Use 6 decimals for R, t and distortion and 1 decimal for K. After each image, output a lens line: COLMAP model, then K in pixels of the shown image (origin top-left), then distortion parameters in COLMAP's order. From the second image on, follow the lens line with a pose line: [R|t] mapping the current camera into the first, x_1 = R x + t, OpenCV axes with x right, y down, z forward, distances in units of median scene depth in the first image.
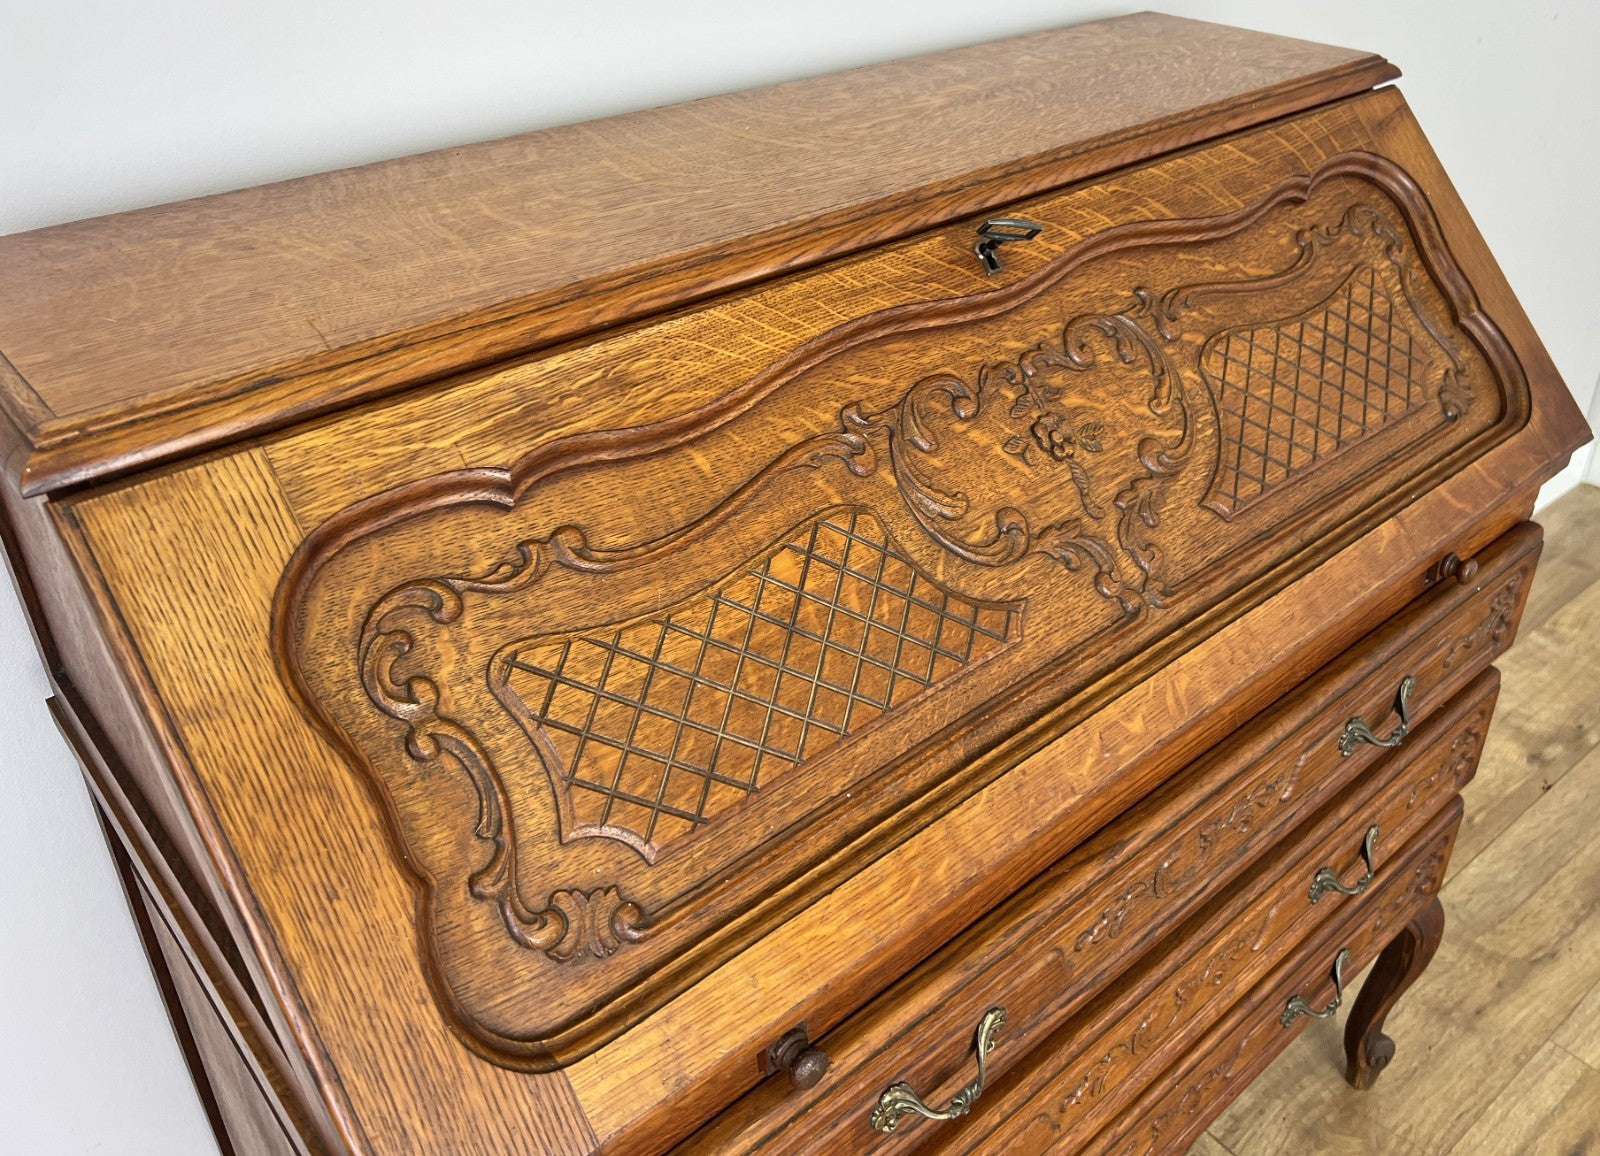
lens RADIAL K [[1328.0, 0, 866.7], [0, 1328.0, 485.7], [0, 0, 1]] dist [0.072335, -0.093980]
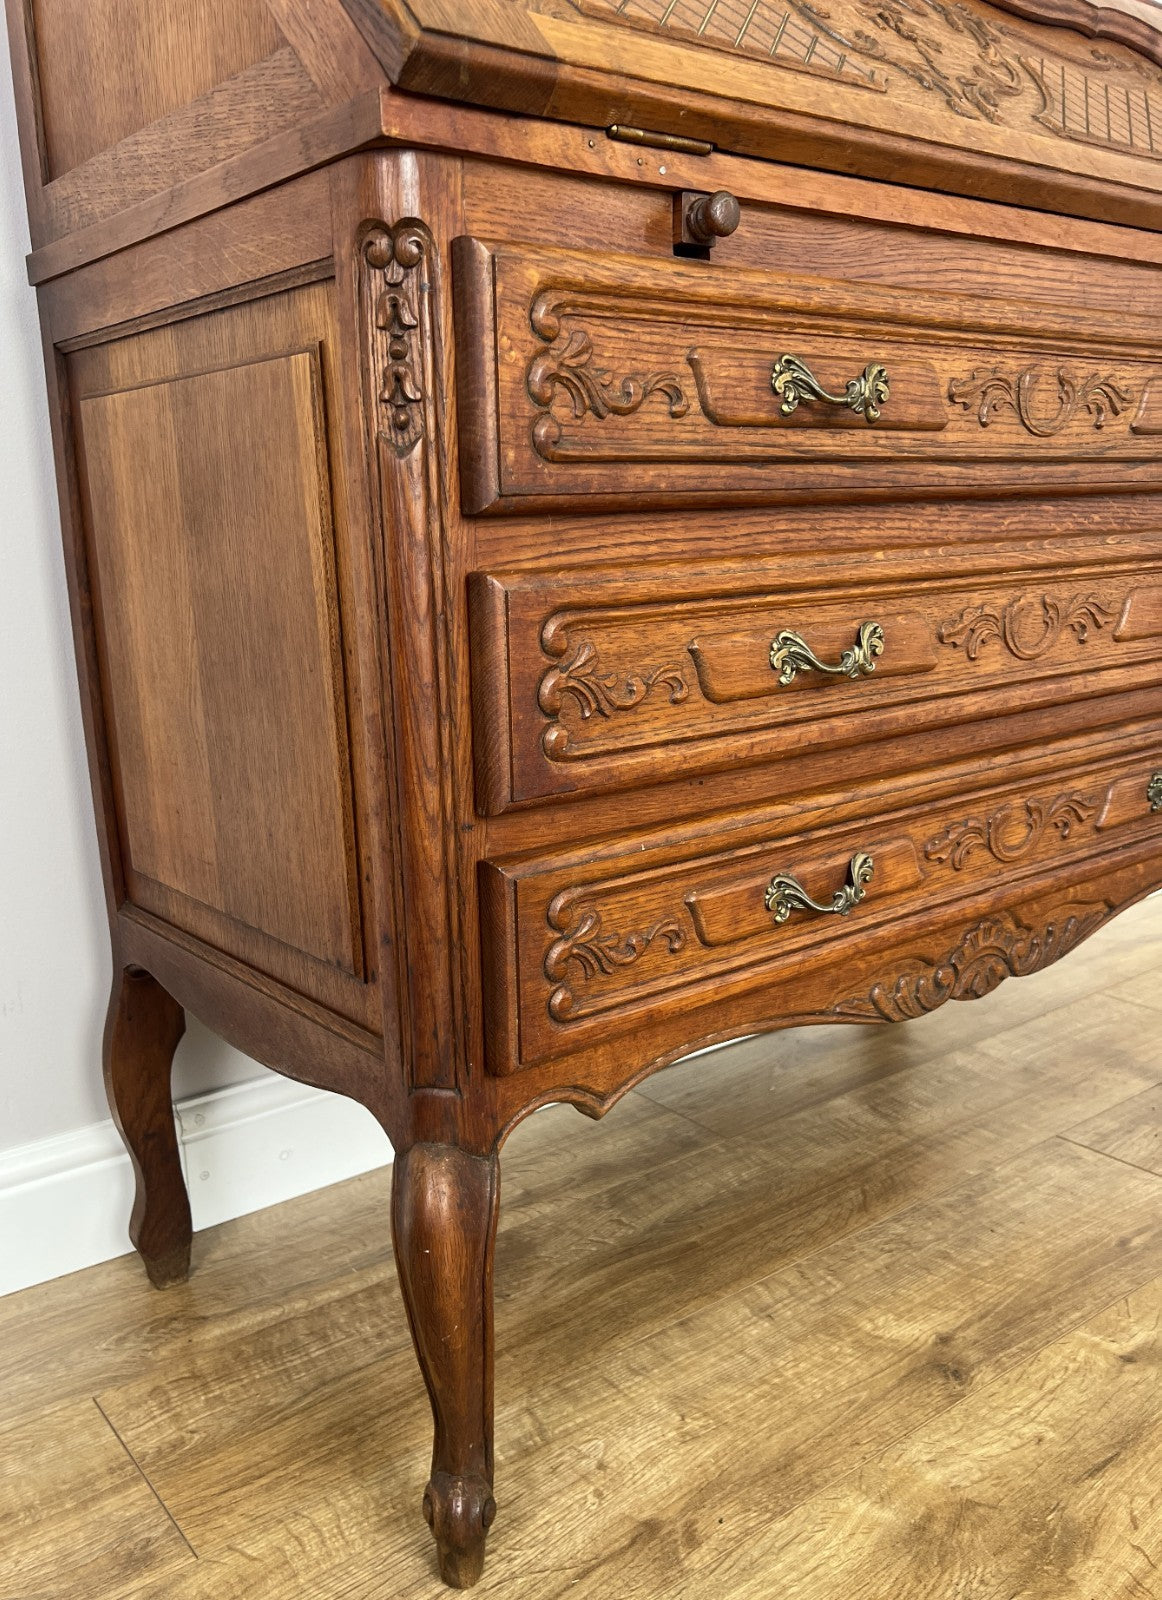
lens RADIAL K [[1328.0, 0, 536.1], [0, 1328.0, 890.3], [0, 0, 1]] dist [0.072335, -0.093980]
pose [[0.997685, -0.011274, -0.067061, -0.103662], [-0.005136, 0.970852, -0.239627, 1.002086], [0.067808, 0.239416, 0.968546, 0.052624]]
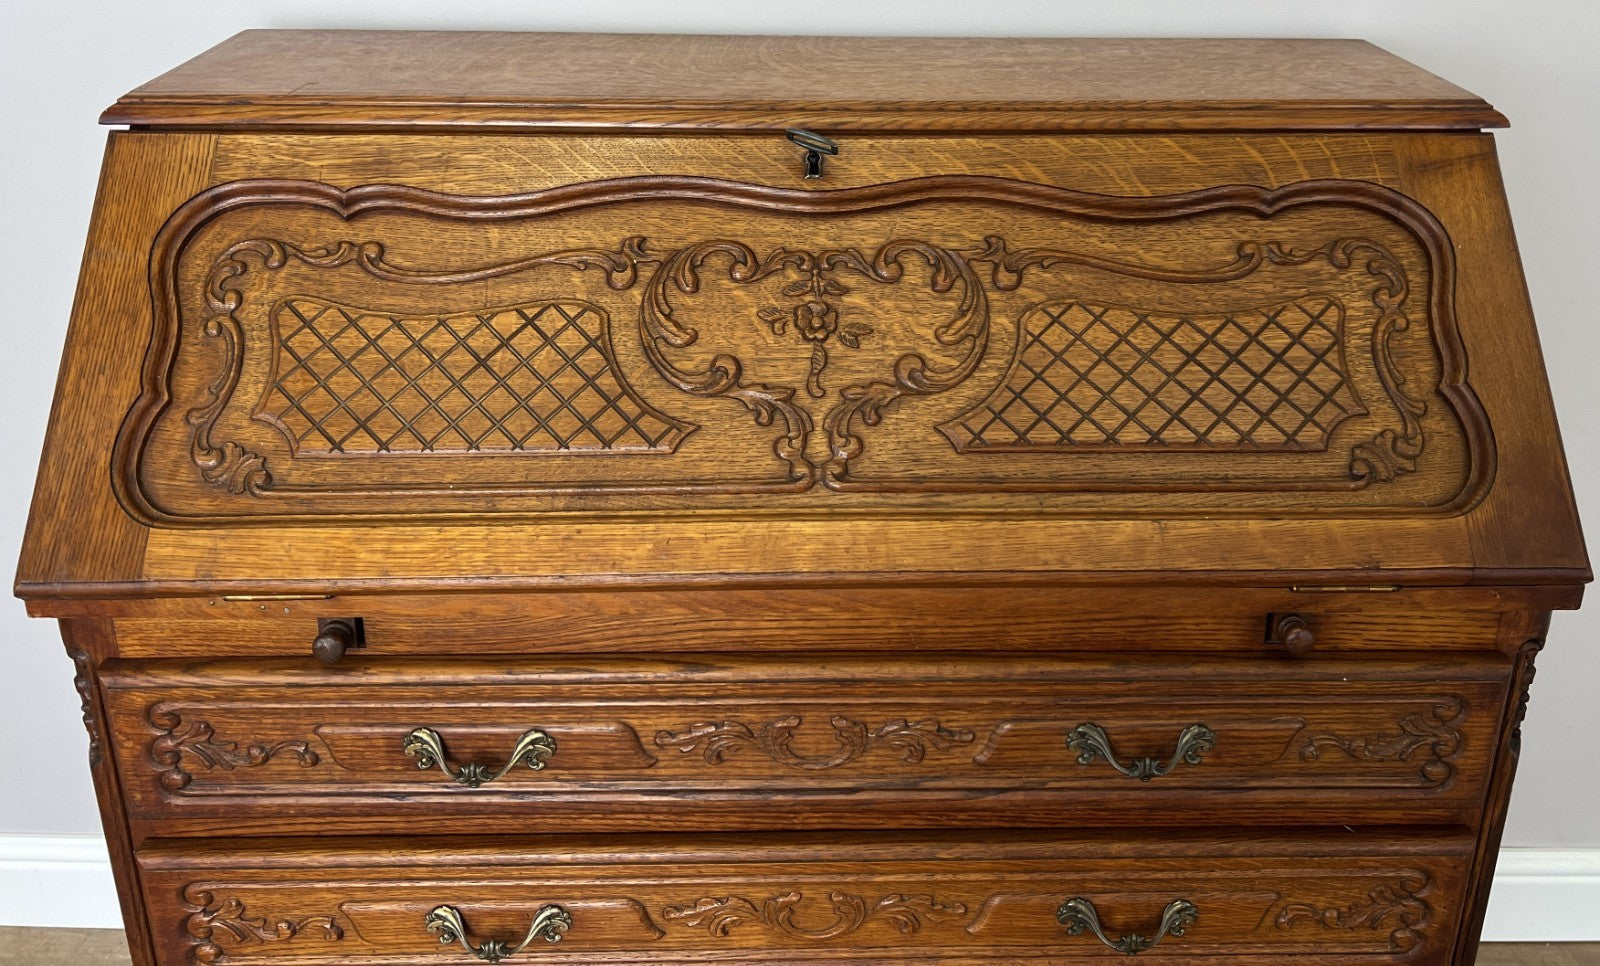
lens RADIAL K [[1390.7, 0, 846.3], [0, 1390.7, 279.3], [0, 0, 1]] dist [0.090834, -0.169593]
pose [[0.765292, 0.228988, -0.601575, 0.932889], [-0.329941, 0.942018, -0.061157, -0.006645], [0.552690, 0.245287, 0.796472, 0.041245]]
